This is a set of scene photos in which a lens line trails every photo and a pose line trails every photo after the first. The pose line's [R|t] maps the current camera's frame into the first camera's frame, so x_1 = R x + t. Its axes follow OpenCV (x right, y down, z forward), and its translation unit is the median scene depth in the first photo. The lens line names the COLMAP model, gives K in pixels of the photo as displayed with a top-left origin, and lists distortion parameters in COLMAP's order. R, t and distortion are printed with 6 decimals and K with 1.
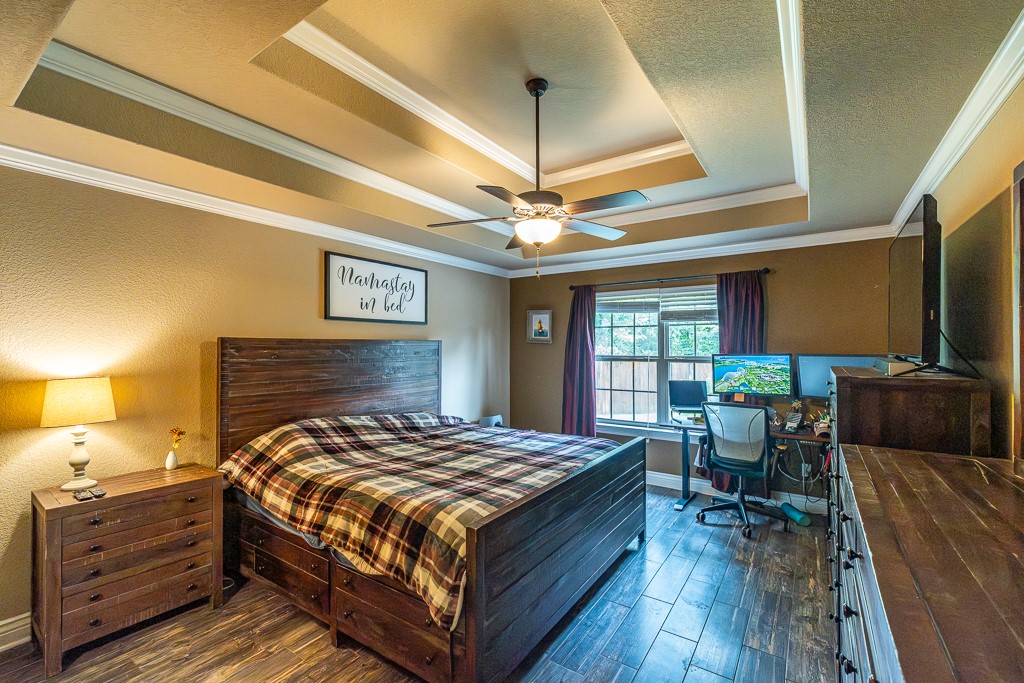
lens RADIAL K [[436.6, 0, 511.9], [0, 436.6, 341.2], [0, 0, 1]] dist [-0.015262, 0.000911]
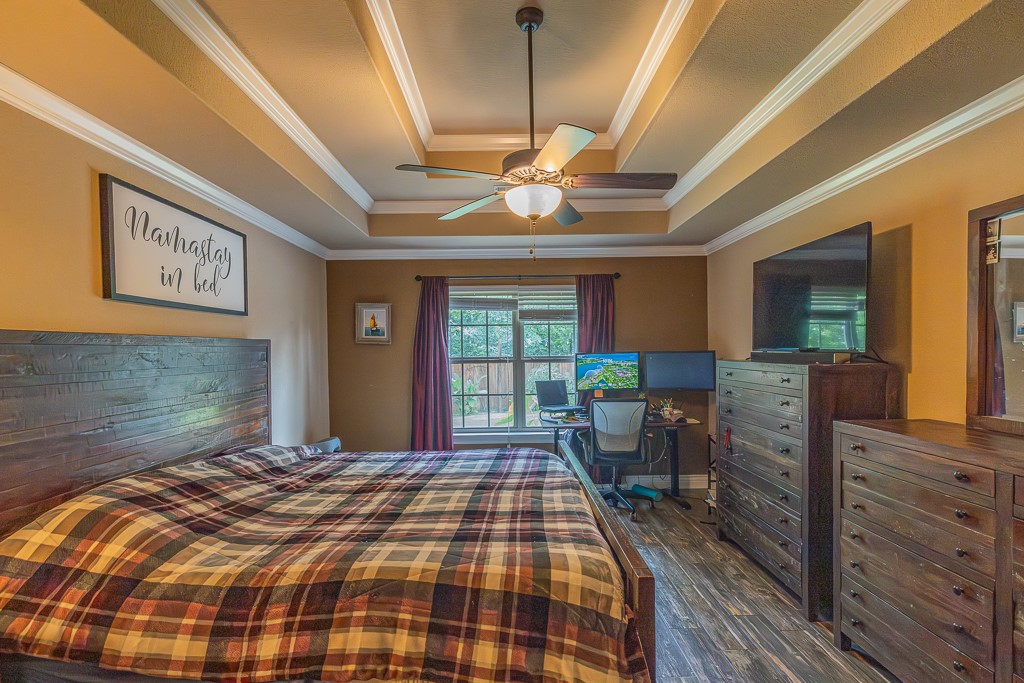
lens RADIAL K [[467.1, 0, 511.9], [0, 467.1, 361.4], [0, 0, 1]] dist [-0.035005, 0.013871]
pose [[0.816037, -0.024078, 0.577498, -0.298579], [0.004218, 0.999353, 0.035706, 0.009392], [-0.577985, -0.026701, 0.815611, 0.195305]]
